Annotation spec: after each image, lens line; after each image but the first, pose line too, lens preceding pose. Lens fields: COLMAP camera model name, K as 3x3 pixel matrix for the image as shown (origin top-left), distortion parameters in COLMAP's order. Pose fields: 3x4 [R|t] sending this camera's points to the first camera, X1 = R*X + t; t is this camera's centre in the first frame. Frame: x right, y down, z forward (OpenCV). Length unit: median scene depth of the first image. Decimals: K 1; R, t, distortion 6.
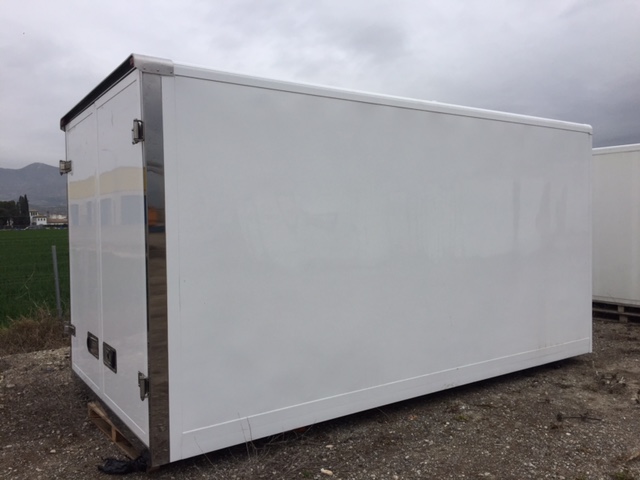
lens RADIAL K [[546.5, 0, 321.7], [0, 546.5, 241.1], [0, 0, 1]] dist [0.042375, -0.077667]
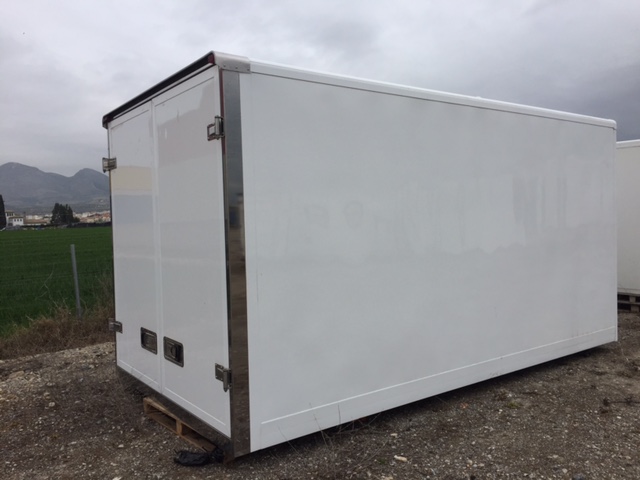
lens RADIAL K [[546.5, 0, 319.9], [0, 546.5, 237.8], [0, 0, 1]] dist [0.042375, -0.077667]
pose [[0.999424, -0.011955, 0.031757, -0.142299], [0.012007, 0.999927, -0.001451, 0.006644], [-0.031738, 0.001831, 0.999495, -0.017668]]
